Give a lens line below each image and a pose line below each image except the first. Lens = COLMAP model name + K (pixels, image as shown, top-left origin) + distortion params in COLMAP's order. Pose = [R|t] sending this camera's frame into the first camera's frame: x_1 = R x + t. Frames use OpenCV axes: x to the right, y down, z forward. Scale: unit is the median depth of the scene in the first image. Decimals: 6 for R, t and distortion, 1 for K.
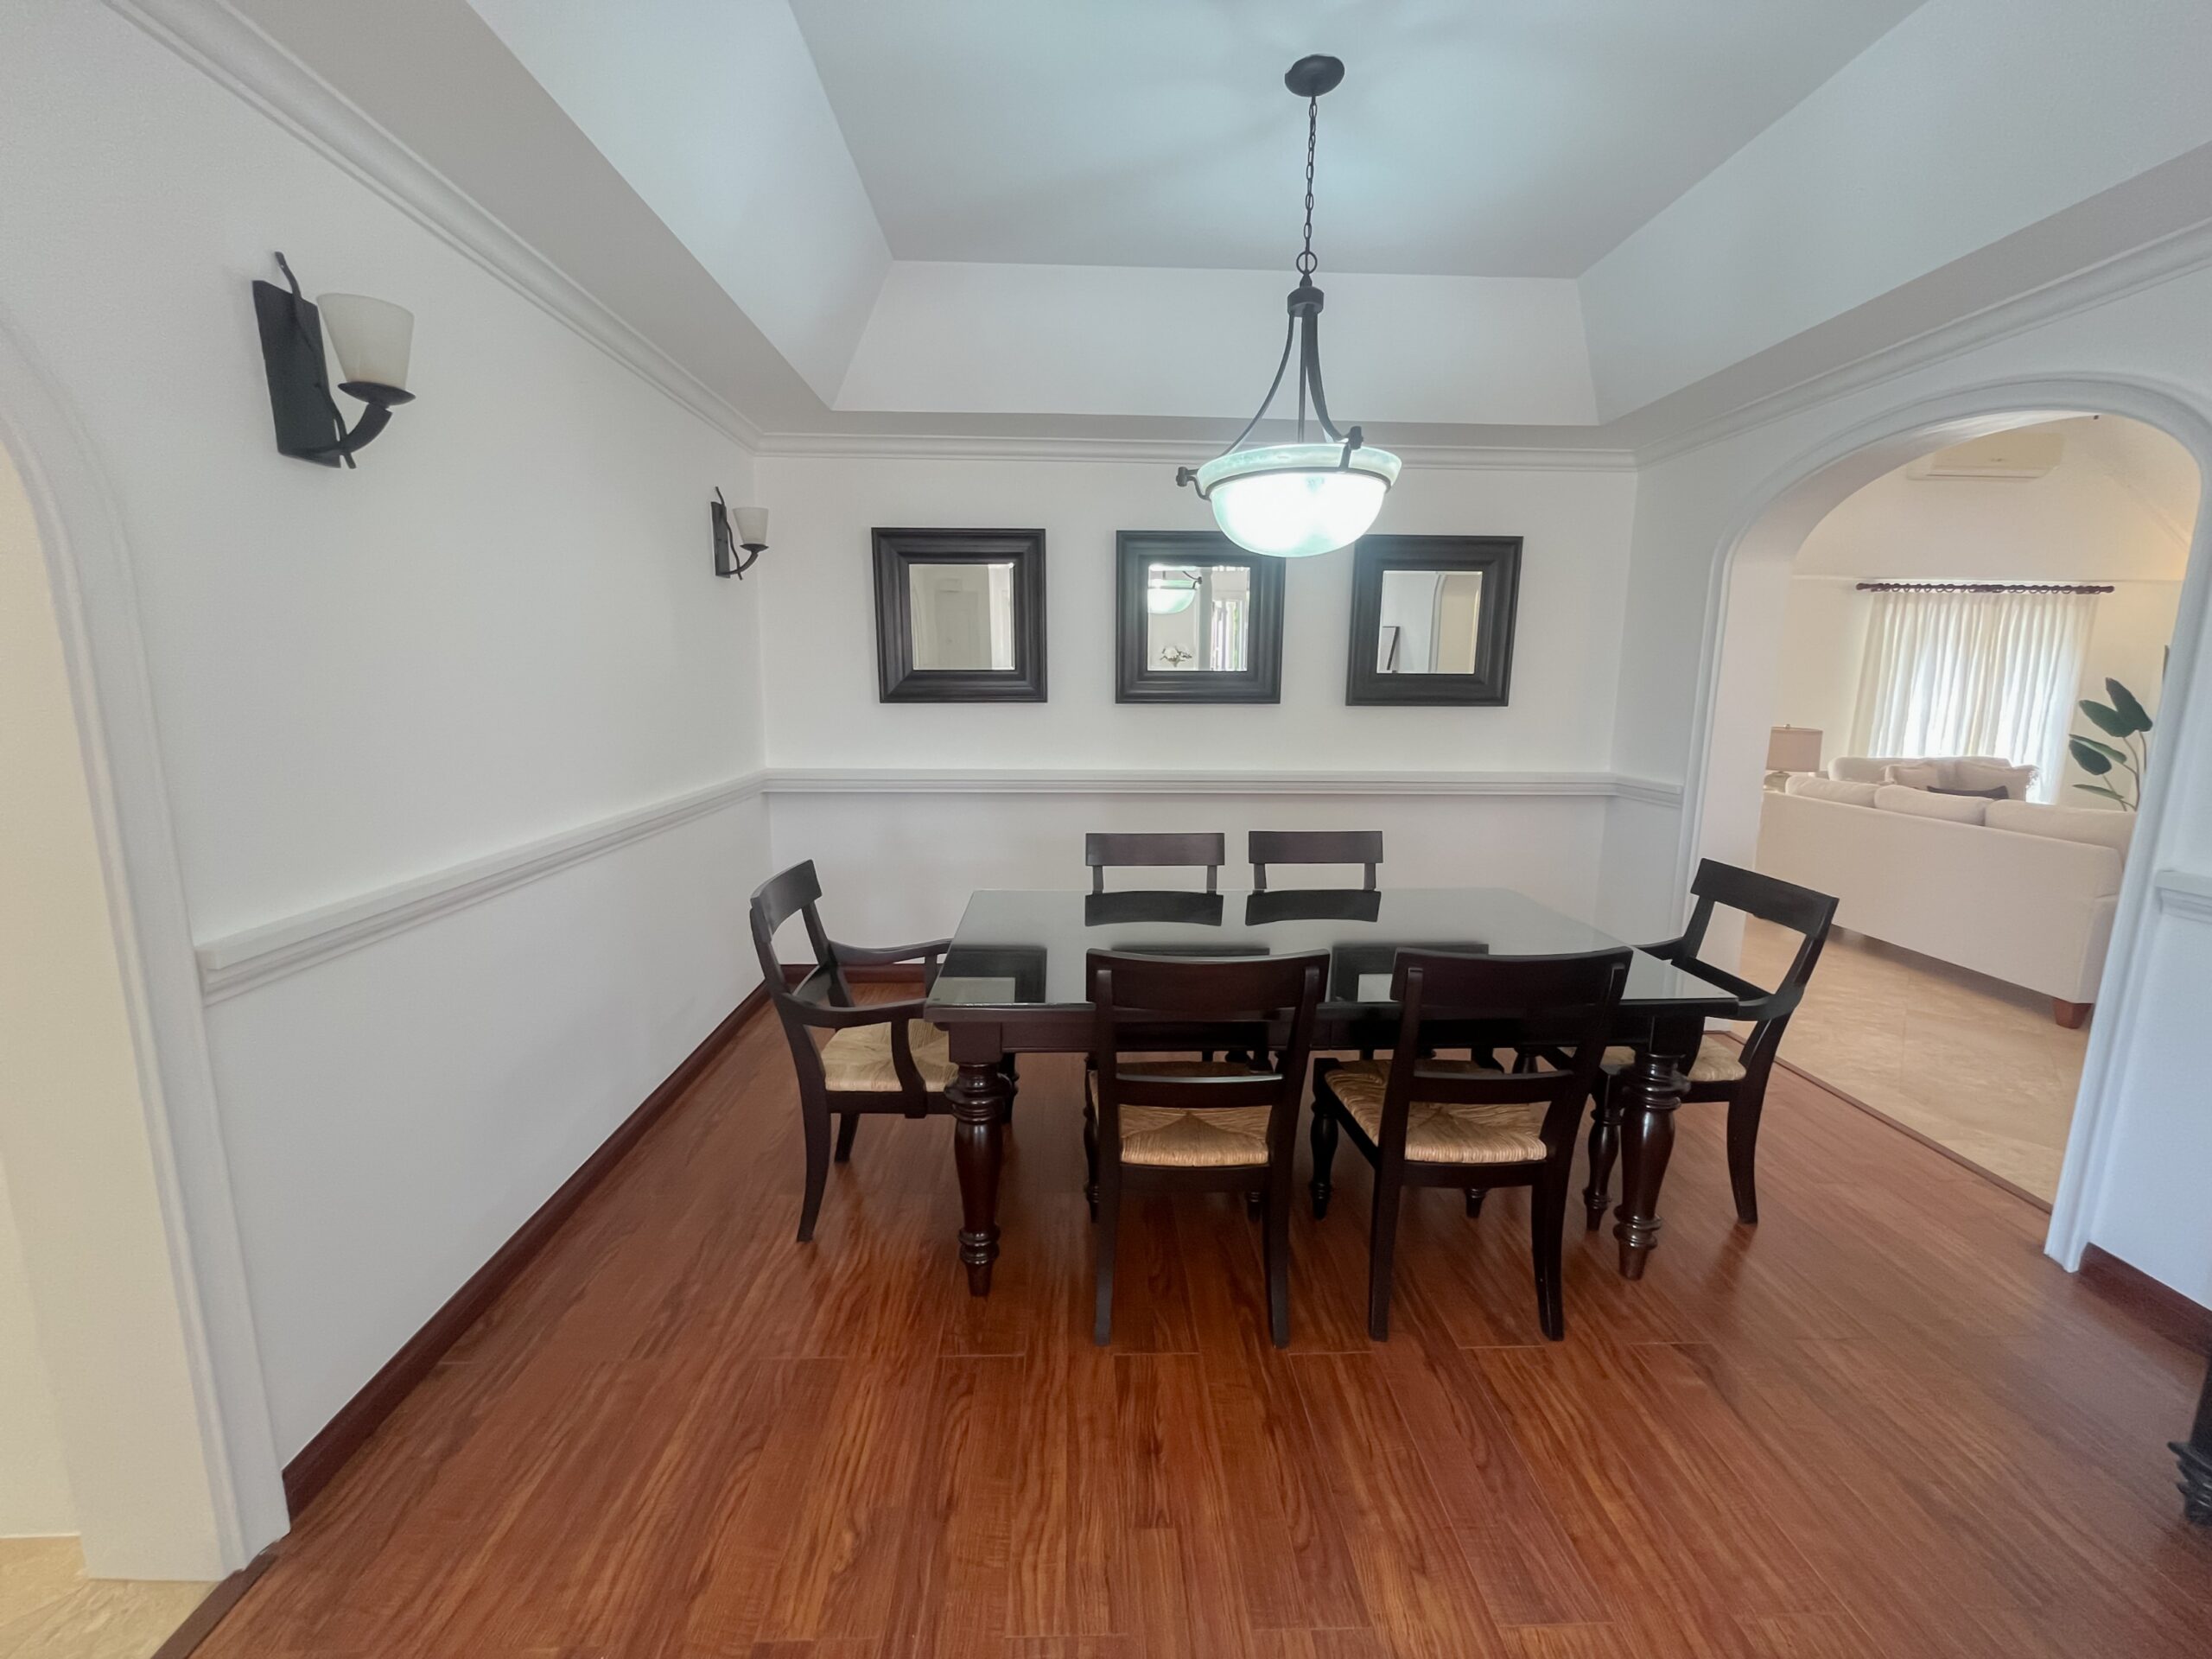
lens RADIAL K [[898.1, 0, 1106.0], [0, 898.1, 829.5], [0, 0, 1]] dist [-0.000804, 0.000276]
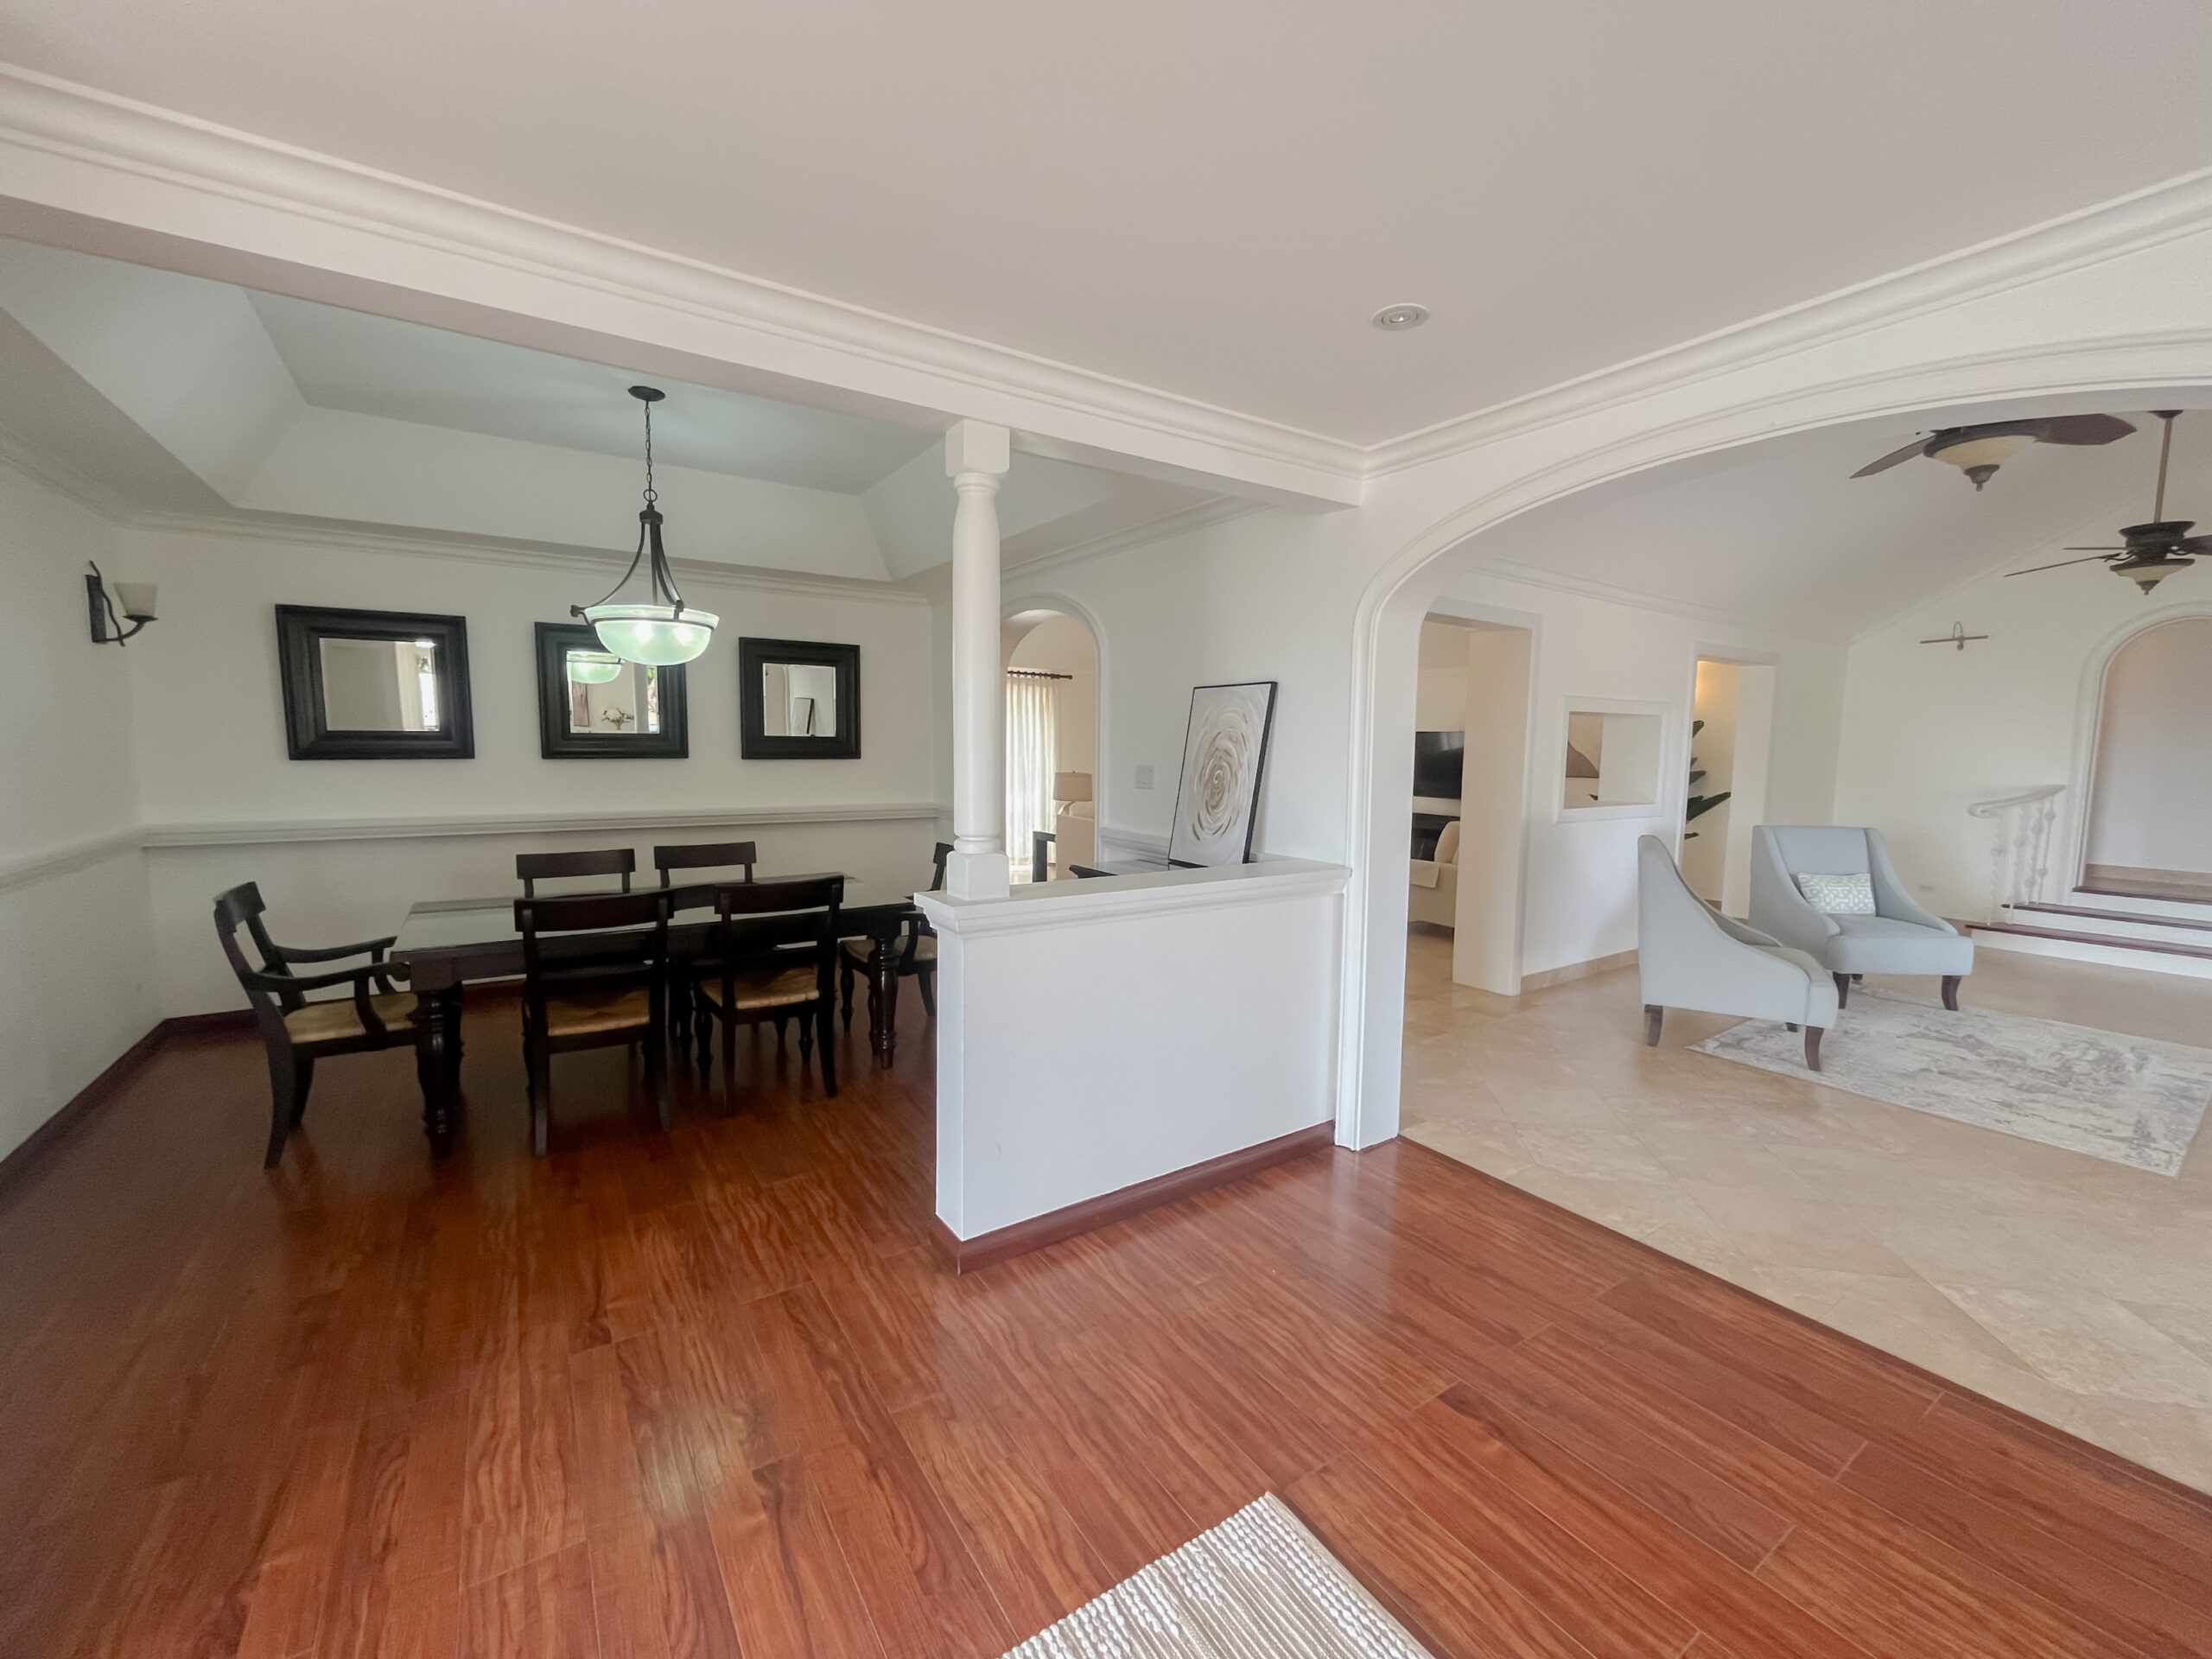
lens RADIAL K [[942.7, 0, 1094.9], [0, 942.7, 823.5], [0, 0, 1]] dist [0.031606, -0.007684]
pose [[0.867404, -0.044365, 0.495624, 0.019857], [0.083104, 0.994945, -0.056382, 0.093975], [-0.490617, 0.090094, 0.866705, -0.551442]]
